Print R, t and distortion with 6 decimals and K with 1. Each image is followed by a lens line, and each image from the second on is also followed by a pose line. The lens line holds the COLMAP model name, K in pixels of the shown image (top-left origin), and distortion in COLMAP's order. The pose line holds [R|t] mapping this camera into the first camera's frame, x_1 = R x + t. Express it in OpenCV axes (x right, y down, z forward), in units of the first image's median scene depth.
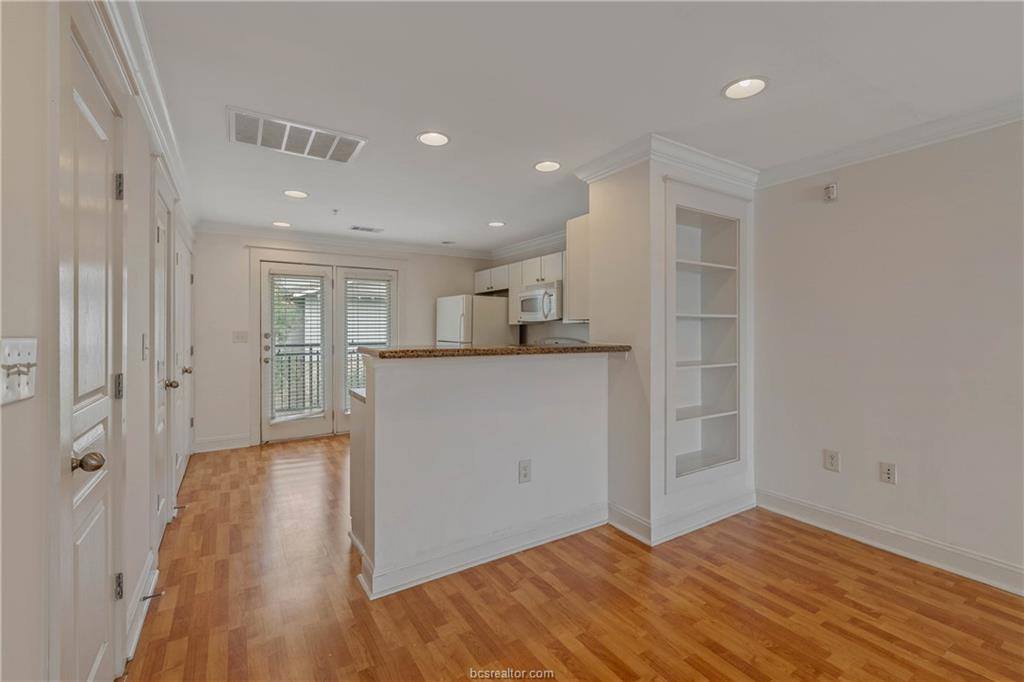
lens RADIAL K [[440.4, 0, 516.8], [0, 440.4, 330.8], [0, 0, 1]] dist [-0.000710, -0.000729]
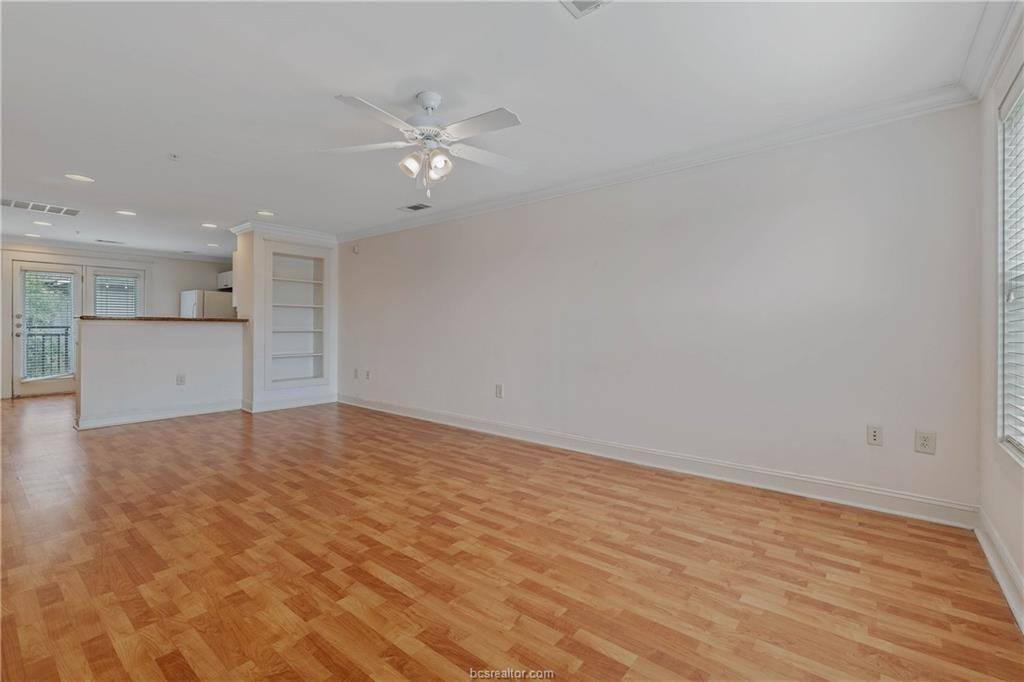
lens RADIAL K [[440.4, 0, 506.9], [0, 440.4, 327.8], [0, 0, 1]] dist [-0.000710, -0.000729]
pose [[0.949525, 0.003494, 0.313672, 0.421159], [-0.004402, 0.999988, 0.002188, 0.036337], [-0.313660, -0.003458, 0.949529, -0.730979]]
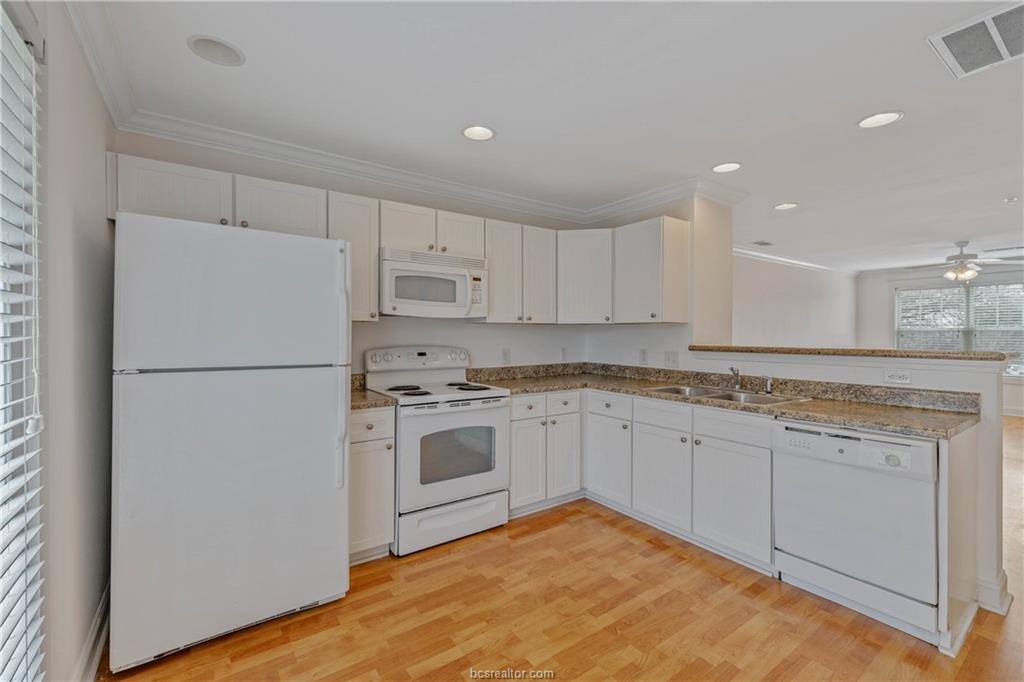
lens RADIAL K [[440.4, 0, 510.7], [0, 440.4, 336.6], [0, 0, 1]] dist [-0.000710, -0.000729]
pose [[-0.044237, -0.005704, 0.999005, -0.547317], [0.004571, 0.999972, 0.005912, 0.000817], [-0.999011, 0.004828, -0.044210, 0.929475]]
